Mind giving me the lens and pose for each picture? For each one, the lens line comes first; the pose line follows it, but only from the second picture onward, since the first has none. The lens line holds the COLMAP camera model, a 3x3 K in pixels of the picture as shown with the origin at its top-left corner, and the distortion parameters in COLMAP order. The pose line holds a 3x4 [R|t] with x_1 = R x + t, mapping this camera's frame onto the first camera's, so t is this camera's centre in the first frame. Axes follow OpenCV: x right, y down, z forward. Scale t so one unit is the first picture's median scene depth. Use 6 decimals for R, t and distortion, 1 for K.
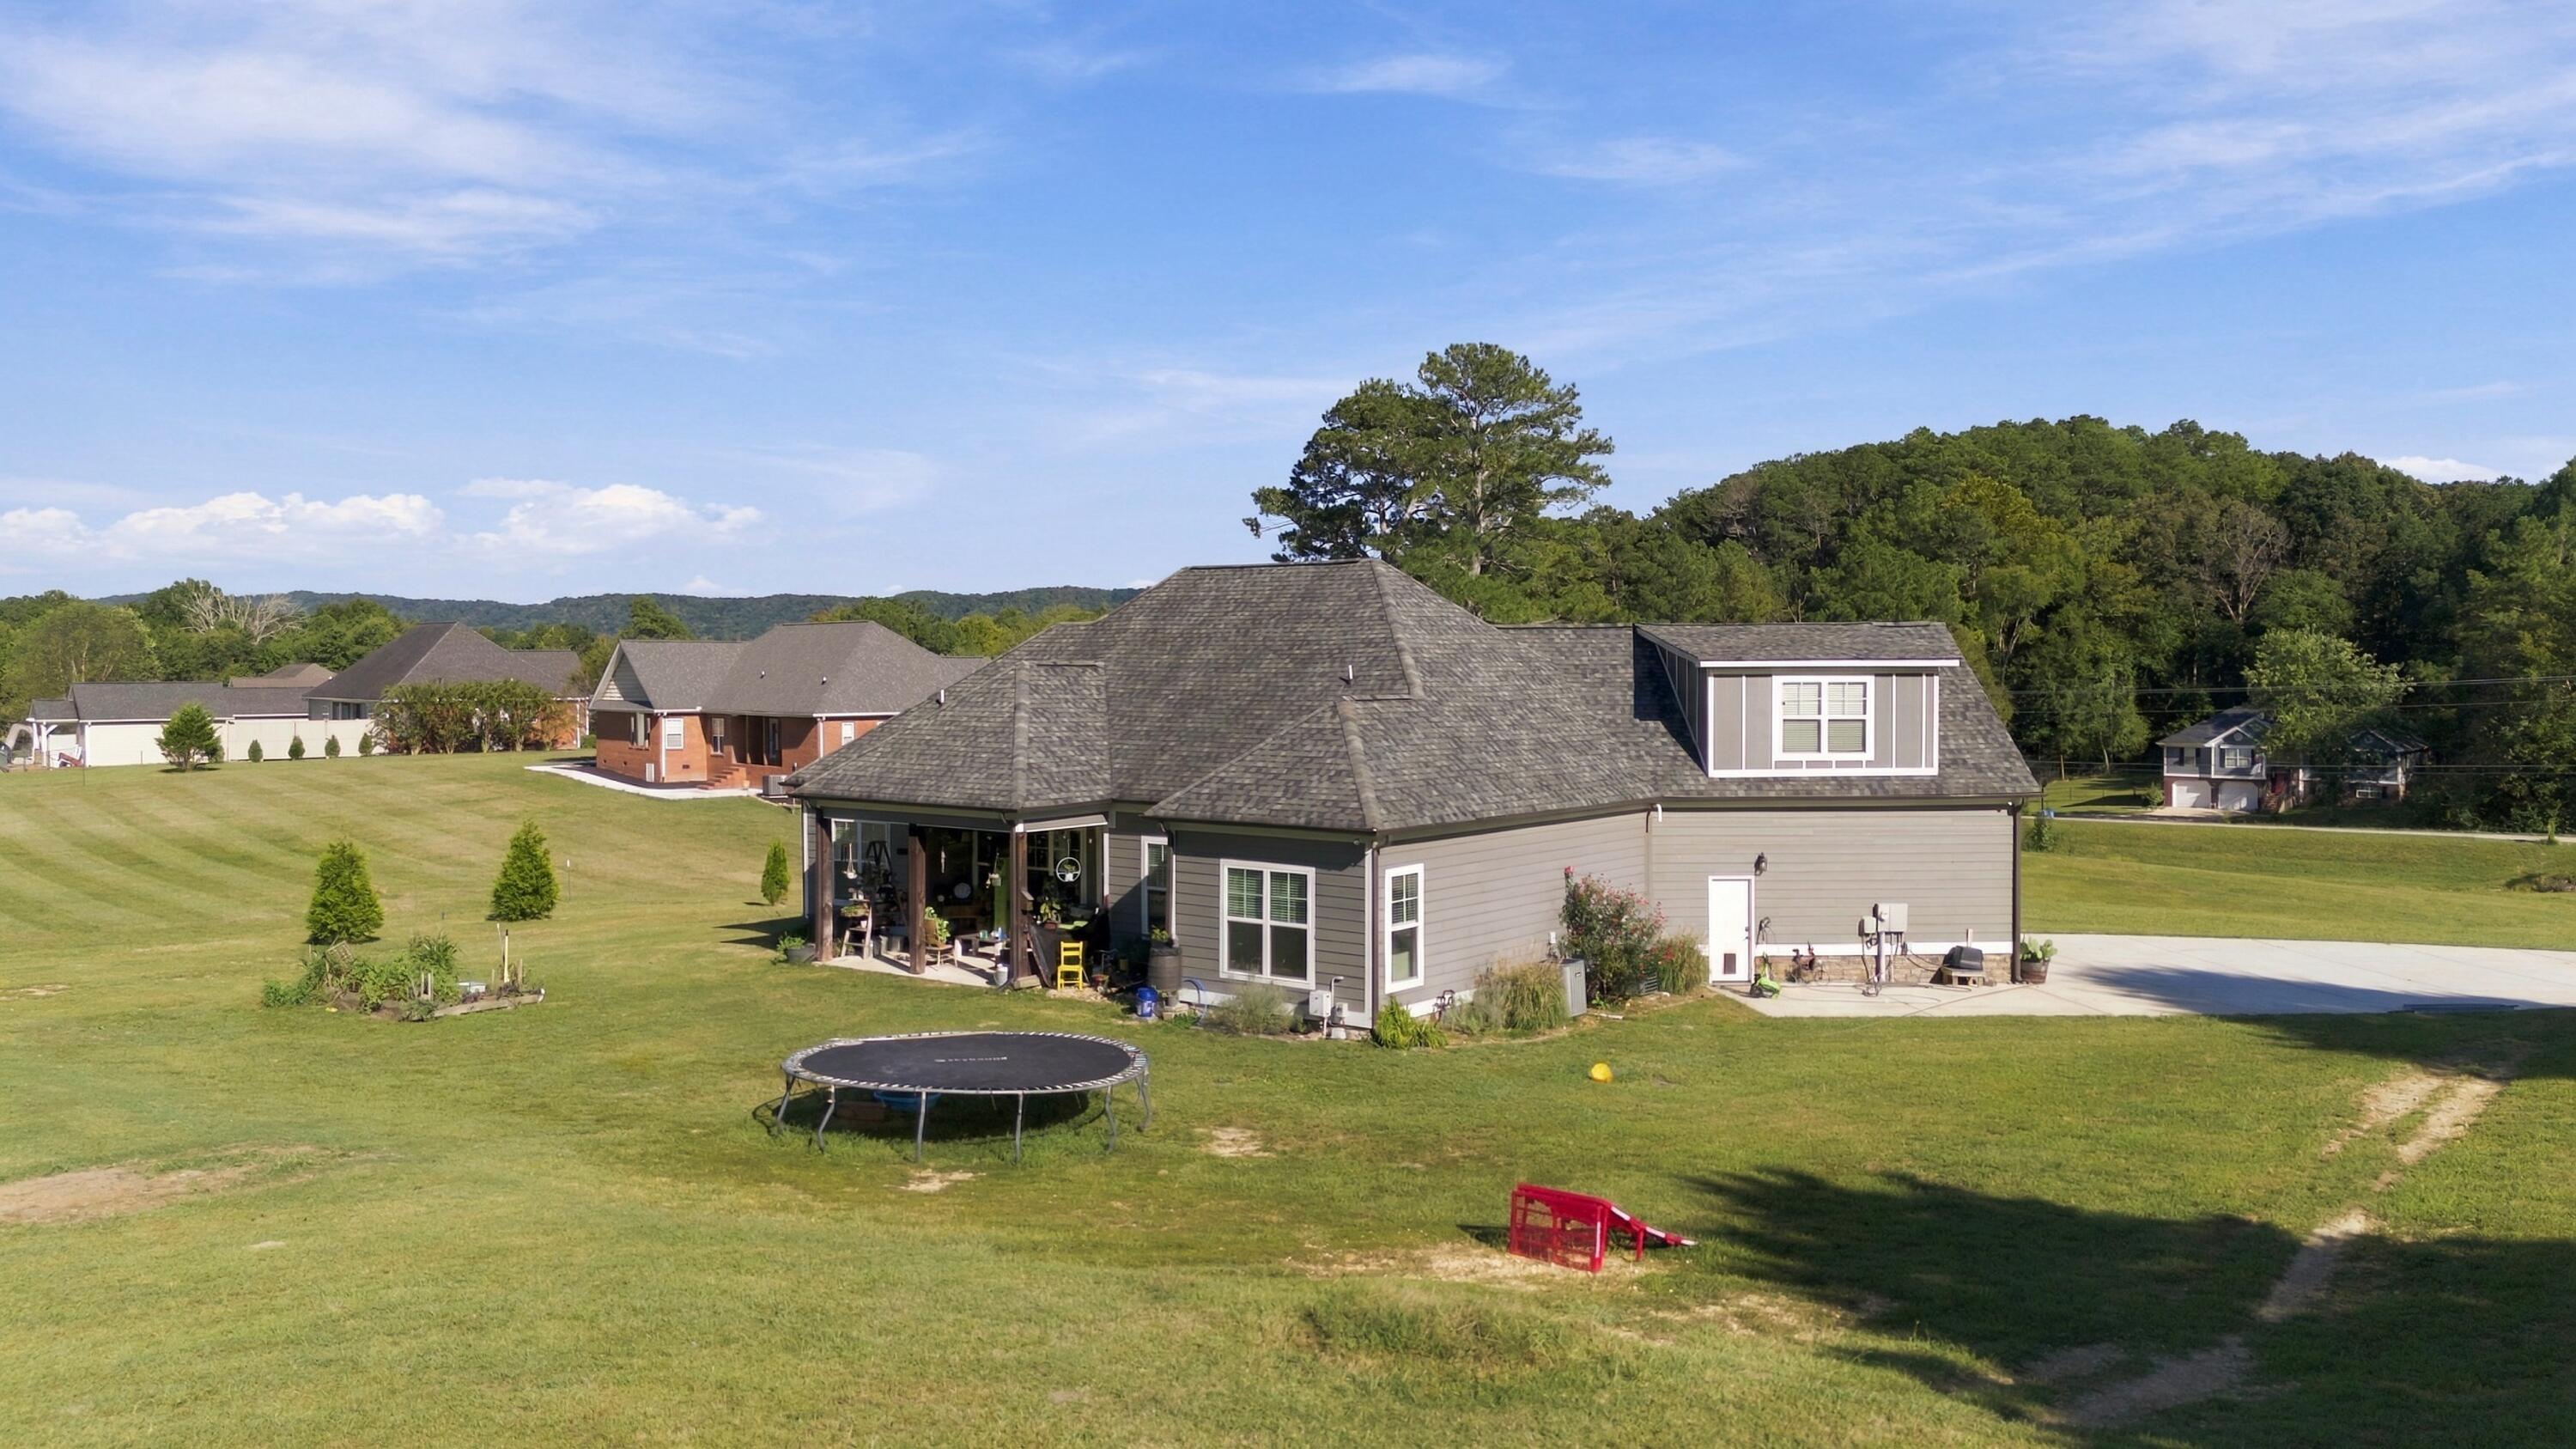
lens RADIAL K [[1898.4, 0, 1288.0], [0, 1898.4, 724.5], [0, 0, 1]] dist [0.086038, -0.076331]
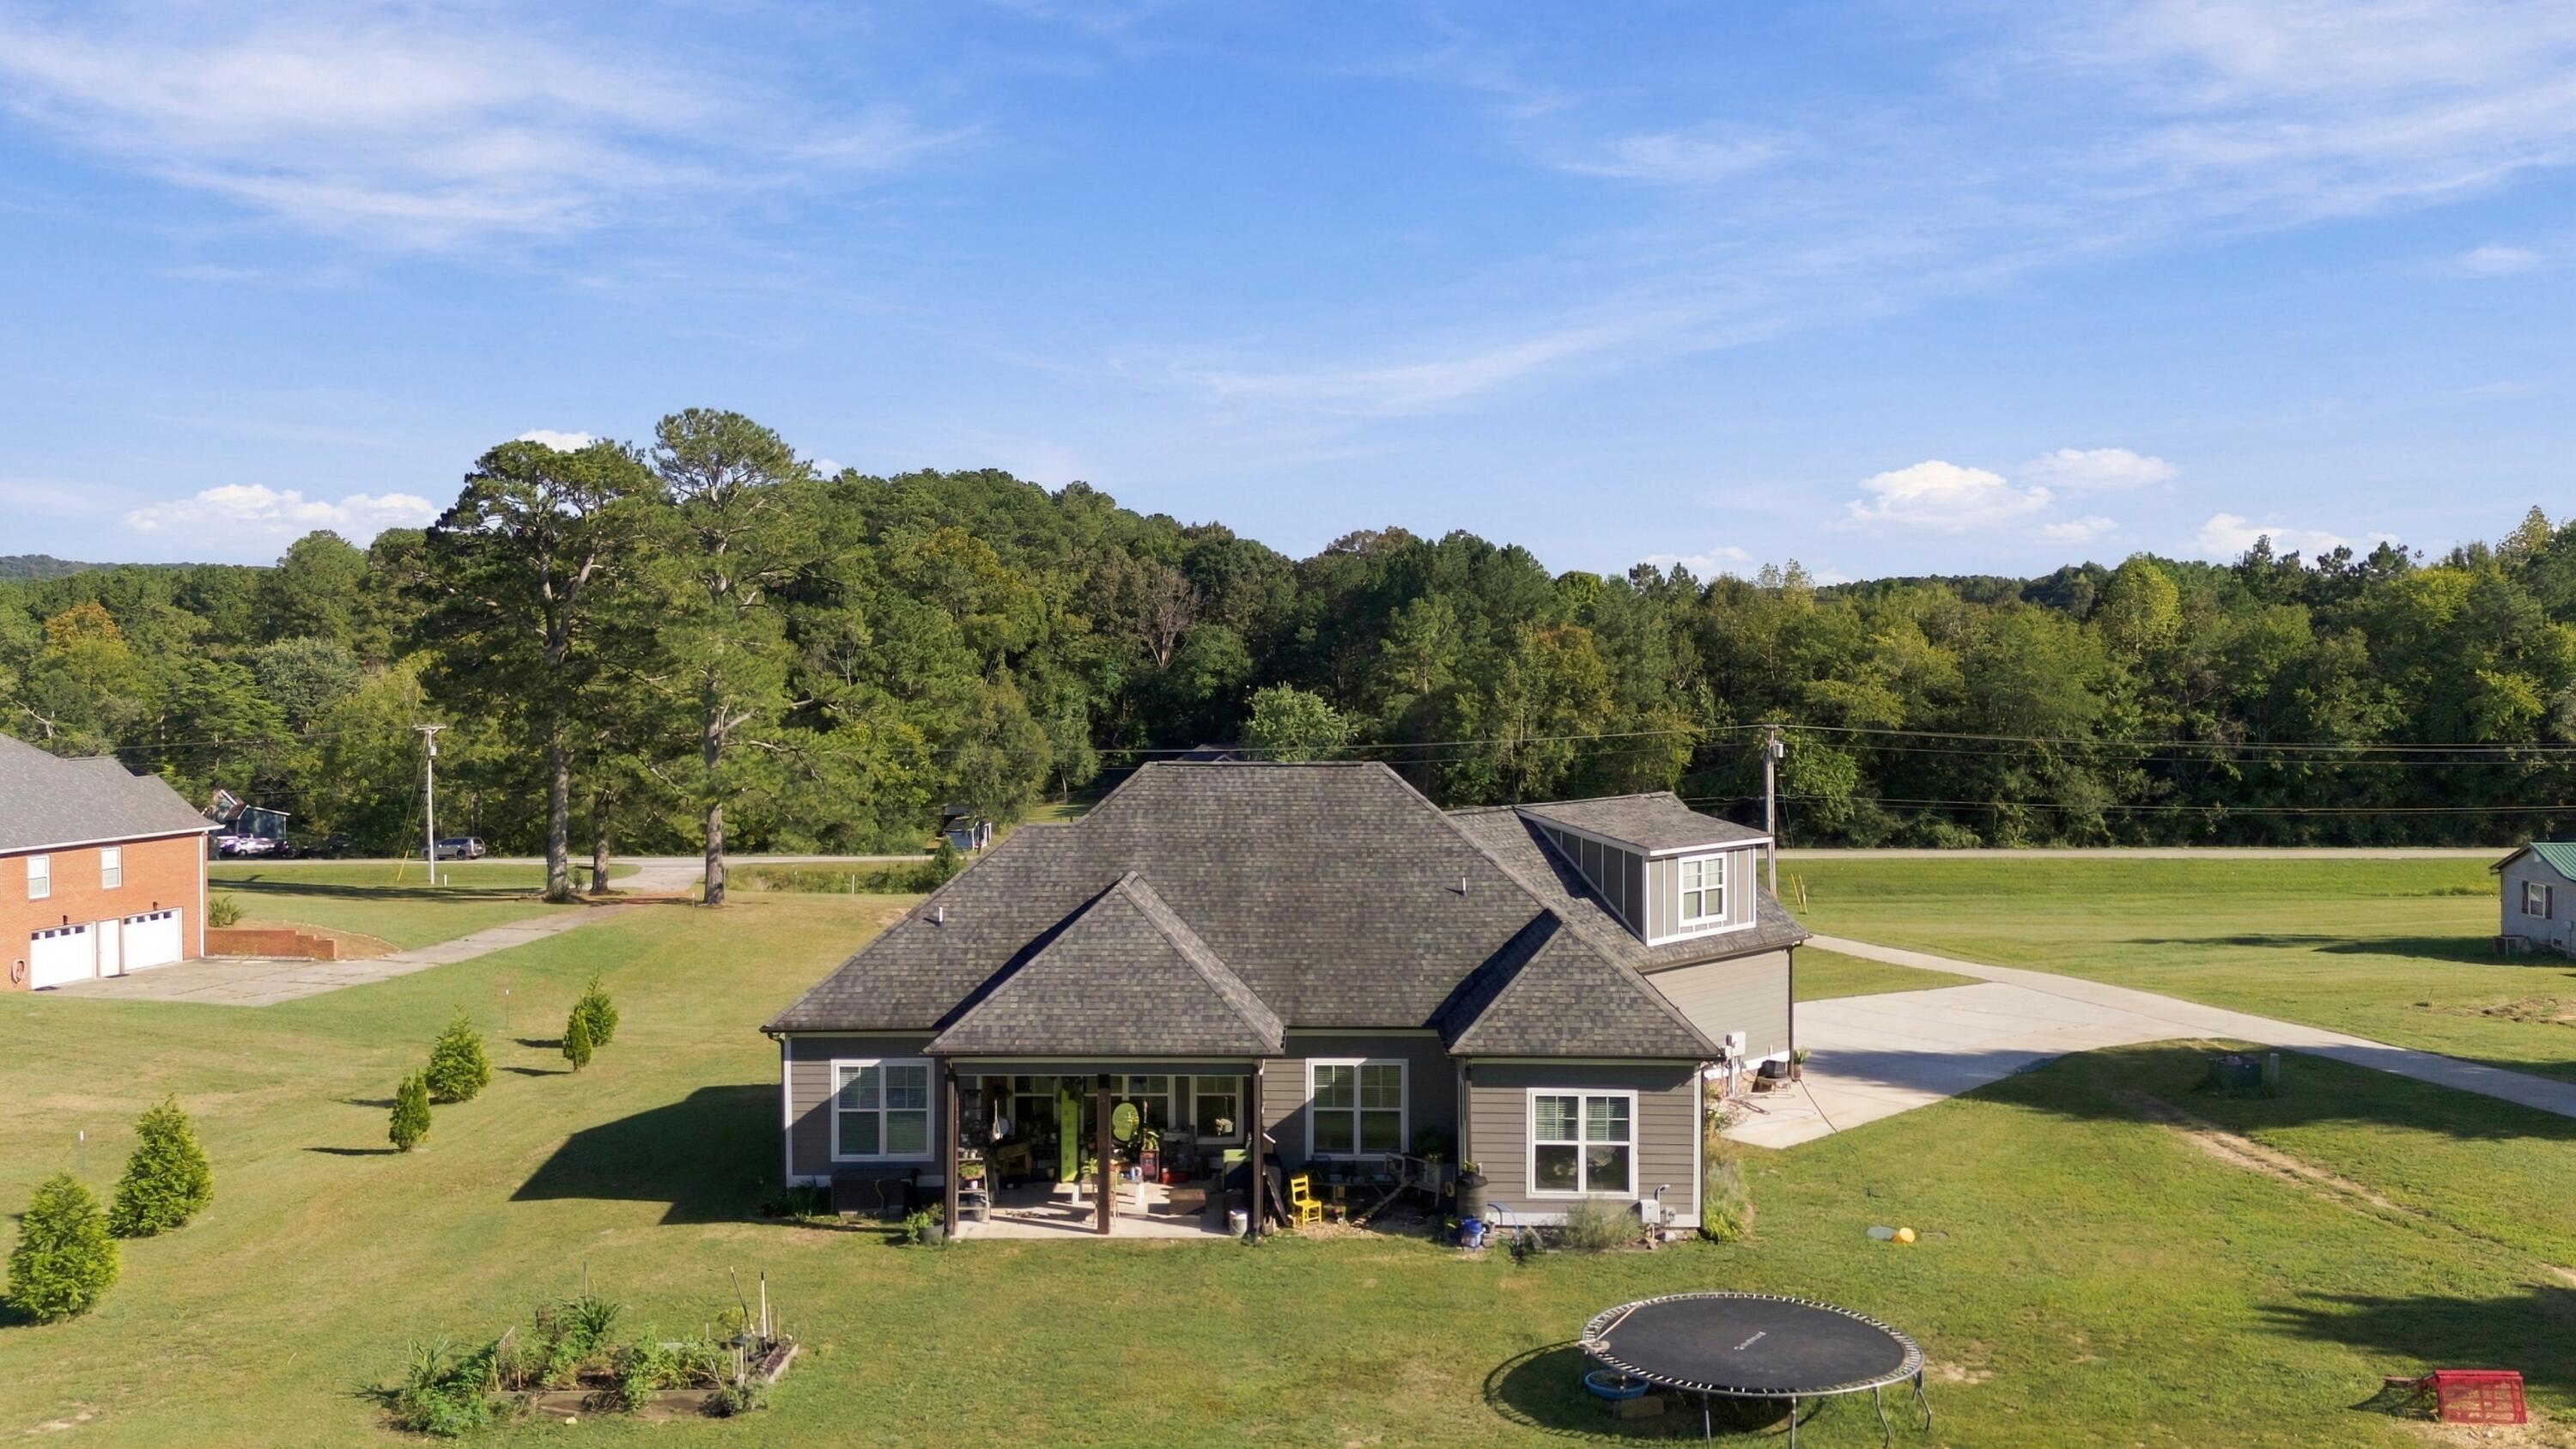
lens RADIAL K [[1898.4, 0, 1288.0], [0, 1898.4, 724.5], [0, 0, 1]] dist [0.086038, -0.076331]
pose [[0.795966, -0.019082, 0.605041, -0.668900], [0.017399, 0.999811, 0.008644, -0.124037], [-0.605092, 0.003646, 0.796148, 0.184549]]
